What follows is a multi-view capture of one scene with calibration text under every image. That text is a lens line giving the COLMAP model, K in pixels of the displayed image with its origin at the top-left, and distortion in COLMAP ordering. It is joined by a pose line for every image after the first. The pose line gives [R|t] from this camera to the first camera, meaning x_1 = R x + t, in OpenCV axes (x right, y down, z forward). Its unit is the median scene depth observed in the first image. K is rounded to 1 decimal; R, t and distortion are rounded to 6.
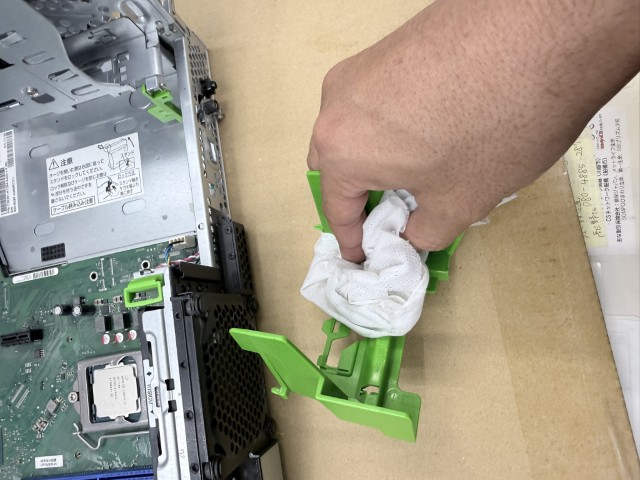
lens RADIAL K [[446.4, 0, 320.0], [0, 446.4, 240.0], [0, 0, 1]] dist [-0.032101, 0.000161]
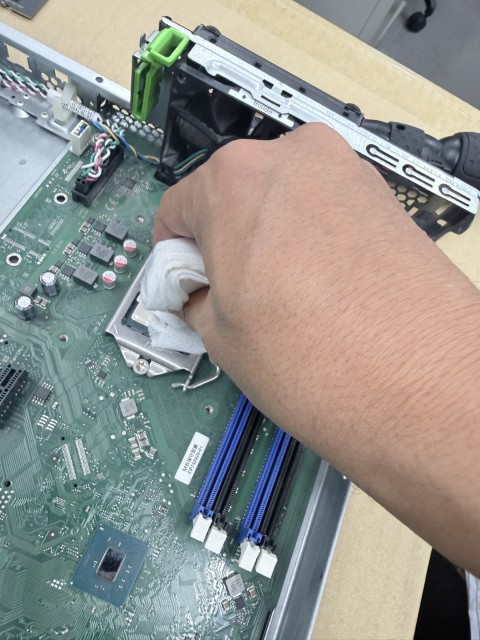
lens RADIAL K [[458.4, 0, 239.1], [0, 458.4, 308.5], [0, 0, 1]] dist [-0.004808, -0.000173]
pose [[0.462198, -0.626489, 0.627603, -0.920686], [0.752067, 0.651924, 0.096908, 0.357317], [-0.469861, 0.427209, 0.772479, 0.338641]]
